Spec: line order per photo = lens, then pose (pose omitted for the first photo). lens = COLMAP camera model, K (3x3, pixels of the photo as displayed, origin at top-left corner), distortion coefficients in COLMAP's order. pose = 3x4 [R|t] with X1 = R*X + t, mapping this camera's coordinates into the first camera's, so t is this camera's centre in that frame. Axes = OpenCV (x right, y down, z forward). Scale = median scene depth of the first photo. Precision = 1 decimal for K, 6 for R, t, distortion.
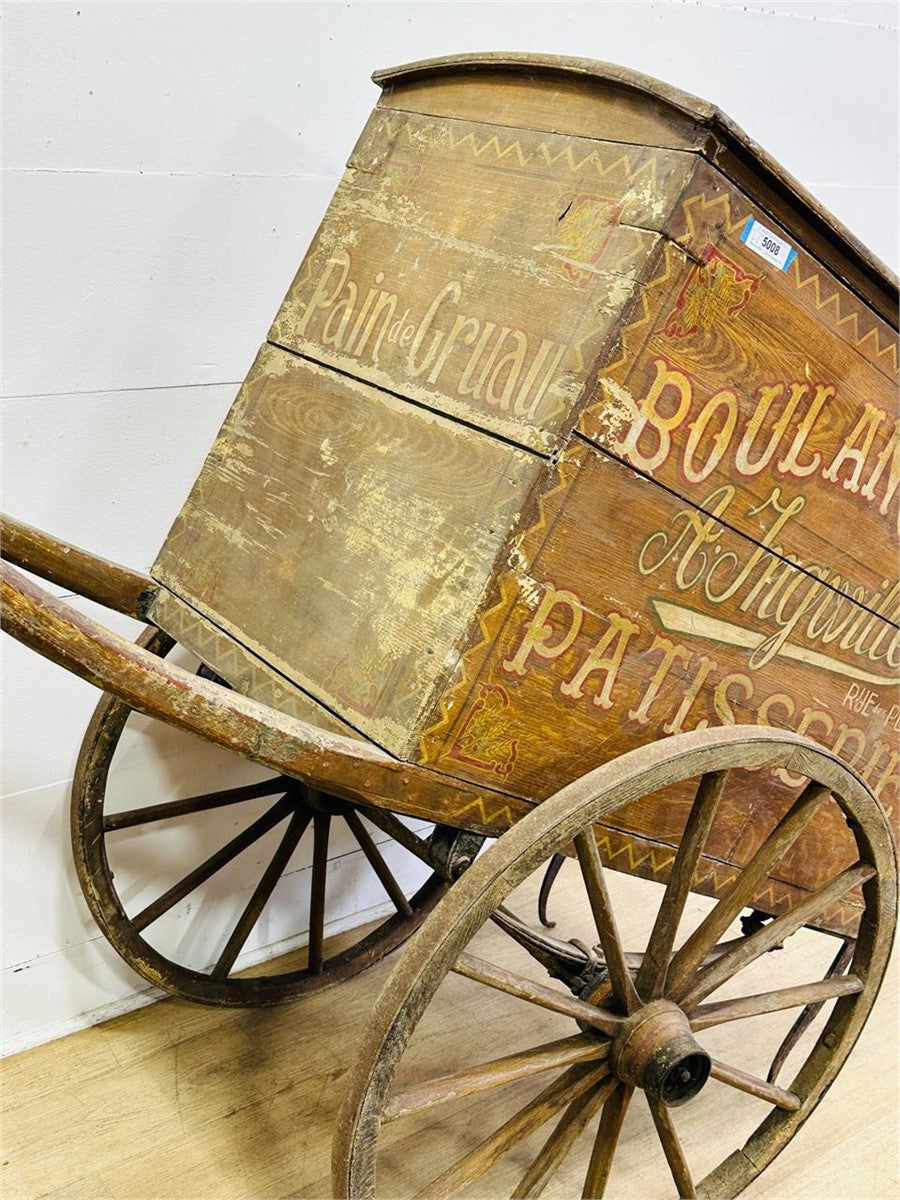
lens RADIAL K [[1370.8, 0, 439.8], [0, 1370.8, 617.4], [0, 0, 1]] dist [0.107900, 0.000000]
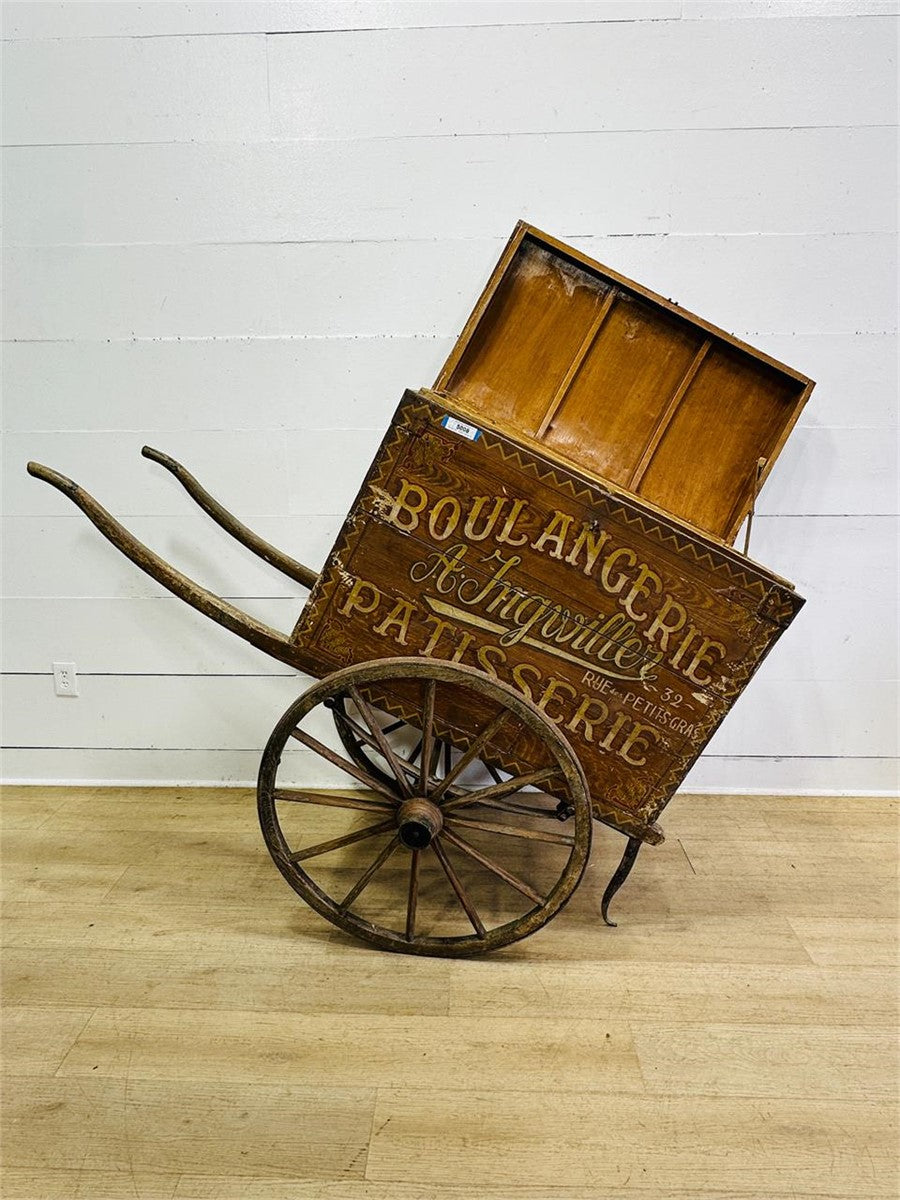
lens RADIAL K [[705.7, 0, 450.0], [0, 705.7, 595.4], [0, 0, 1]] dist [0.020166, 0.000491]
pose [[0.773328, 0.083873, -0.628434, 0.888813], [-0.175275, 0.980862, -0.084778, 0.073747], [0.609296, 0.175710, 0.773230, 0.195233]]
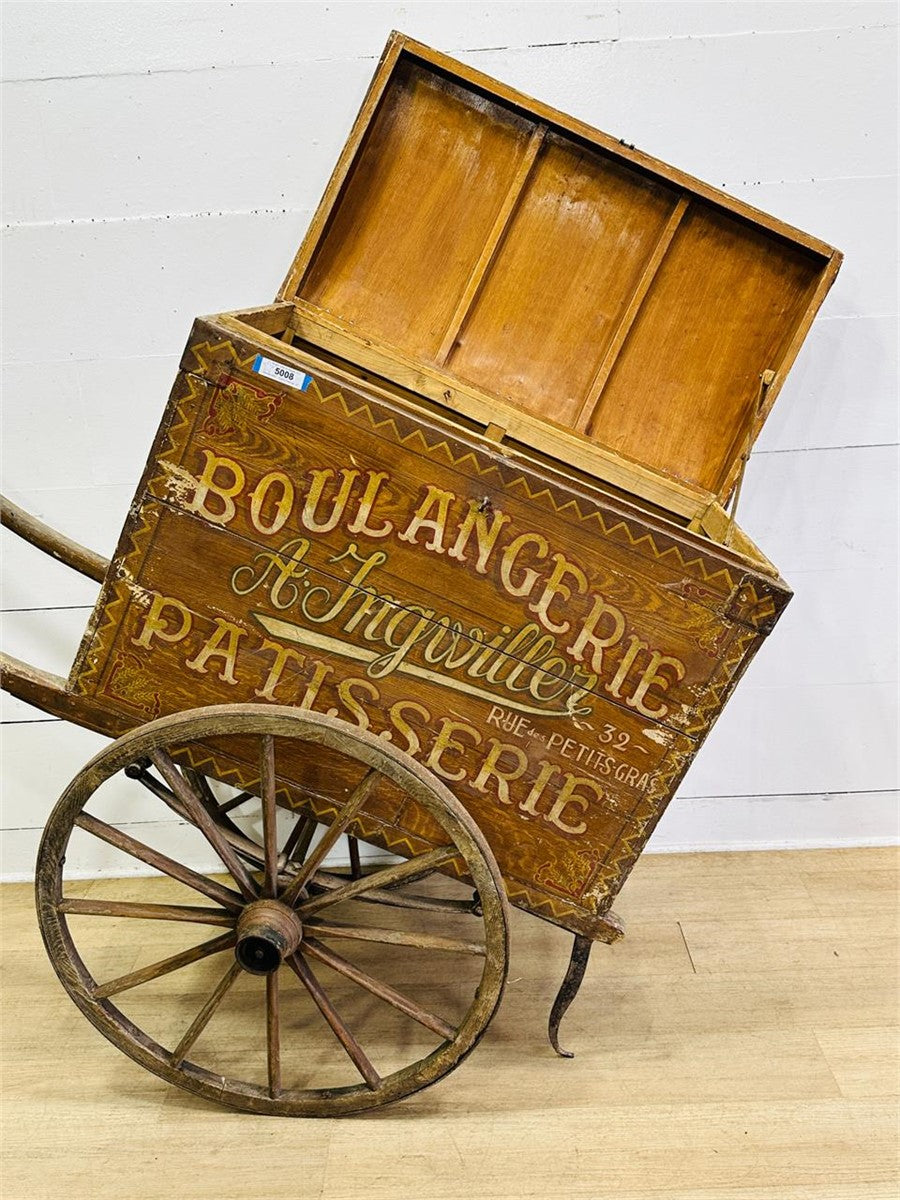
lens RADIAL K [[1034.4, 0, 448.5], [0, 1034.4, 598.7], [0, 0, 1]] dist [0.142705, -0.183695]
pose [[0.783100, 0.072866, -0.617613, 1.032720], [-0.121334, 0.991929, -0.036817, -0.012741], [0.609945, 0.103769, 0.785620, 0.258703]]
